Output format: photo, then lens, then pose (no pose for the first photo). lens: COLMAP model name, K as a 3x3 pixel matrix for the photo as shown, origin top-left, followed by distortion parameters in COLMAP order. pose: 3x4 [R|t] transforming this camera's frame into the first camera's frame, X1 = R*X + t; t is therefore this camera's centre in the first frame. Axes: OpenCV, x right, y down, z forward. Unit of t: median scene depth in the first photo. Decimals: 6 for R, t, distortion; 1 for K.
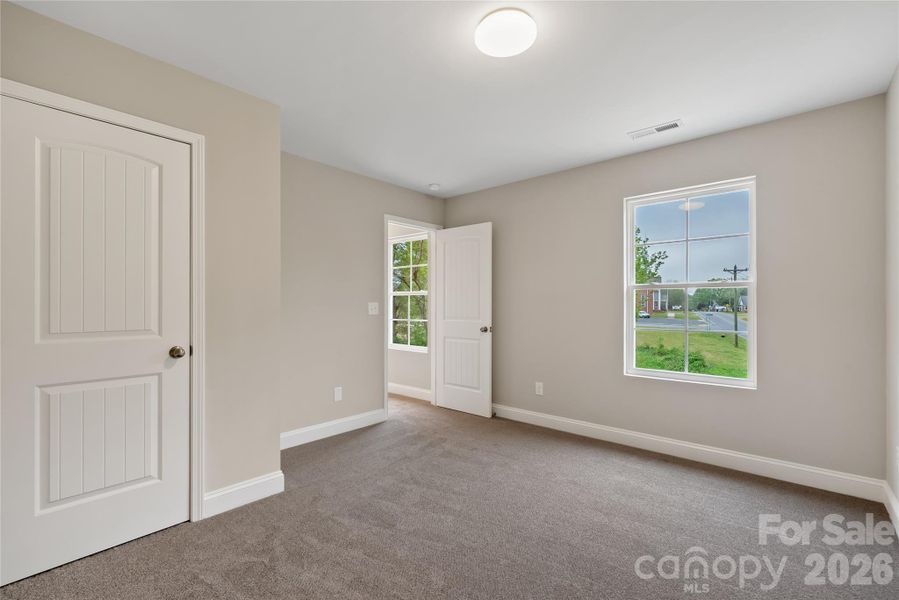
lens RADIAL K [[385.9, 0, 448.1], [0, 385.9, 304.5], [0, 0, 1]] dist [-0.001283, 0.000094]
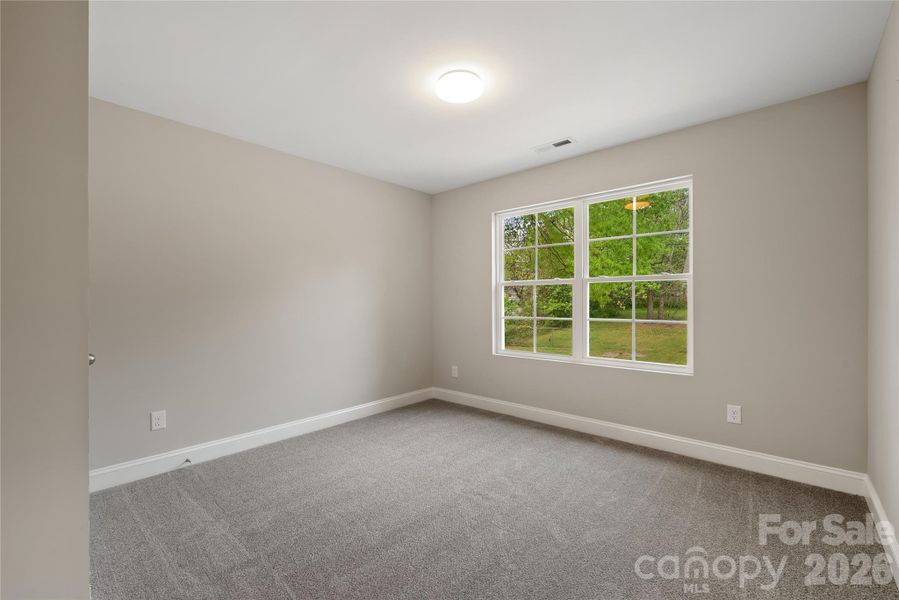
lens RADIAL K [[403.5, 0, 449.5], [0, 403.5, 300.0], [0, 0, 1]] dist [0.024334, -0.000111]
pose [[0.999463, -0.008739, -0.031585, 0.084244], [0.008865, 0.999953, 0.003865, -0.000330], [0.031550, -0.004143, 0.999494, -0.070023]]
